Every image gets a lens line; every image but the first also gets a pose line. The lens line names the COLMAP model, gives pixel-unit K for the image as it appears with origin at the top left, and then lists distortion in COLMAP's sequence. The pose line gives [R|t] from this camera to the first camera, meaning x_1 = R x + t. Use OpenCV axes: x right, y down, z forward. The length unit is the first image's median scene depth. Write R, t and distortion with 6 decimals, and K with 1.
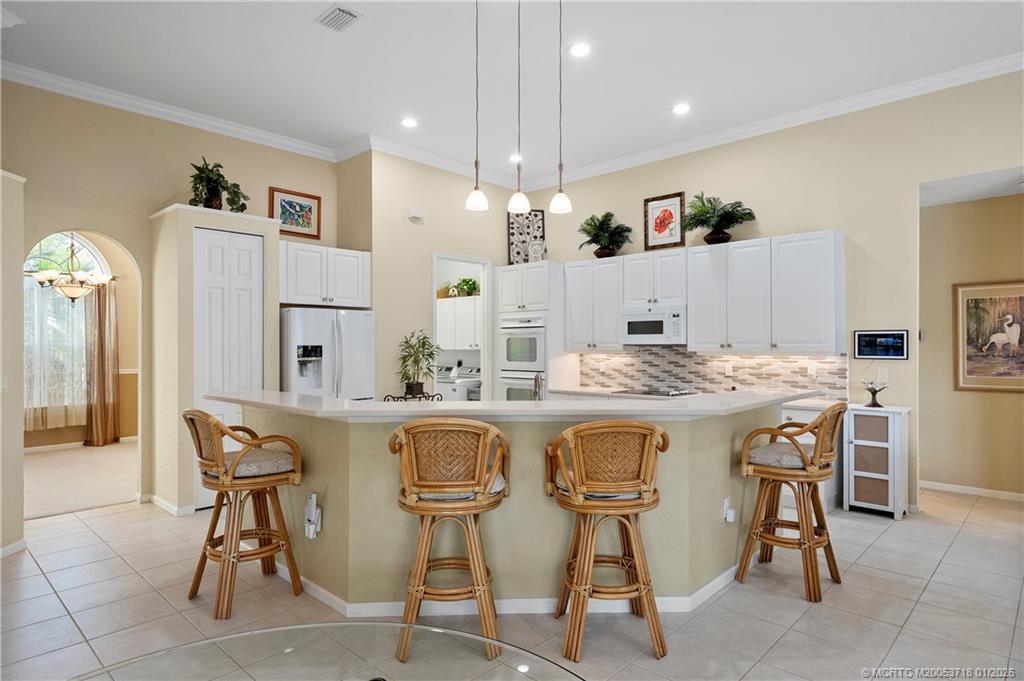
lens RADIAL K [[584.1, 0, 512.1], [0, 584.1, 343.6], [0, 0, 1]] dist [0.001669, 0.000151]
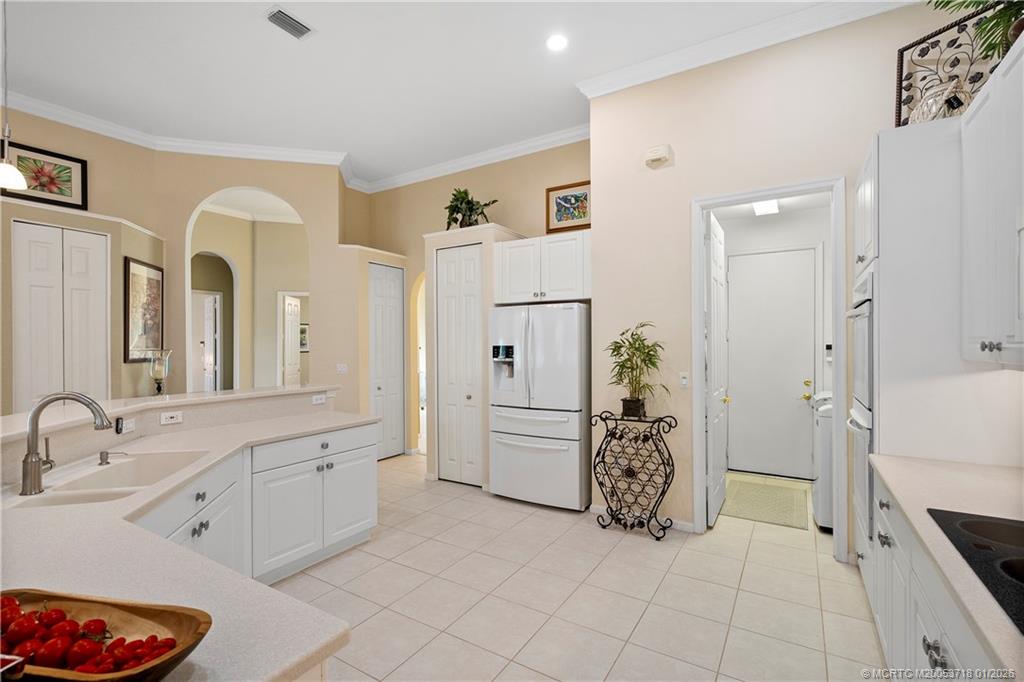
lens RADIAL K [[466.7, 0, 511.8], [0, 466.7, 343.9], [0, 0, 1]] dist [-0.000399, 0.002259]
pose [[0.206156, -0.004294, -0.978510, 0.354596], [0.006114, 0.999977, -0.003101, 0.002338], [0.978500, -0.005343, 0.206178, 0.753039]]
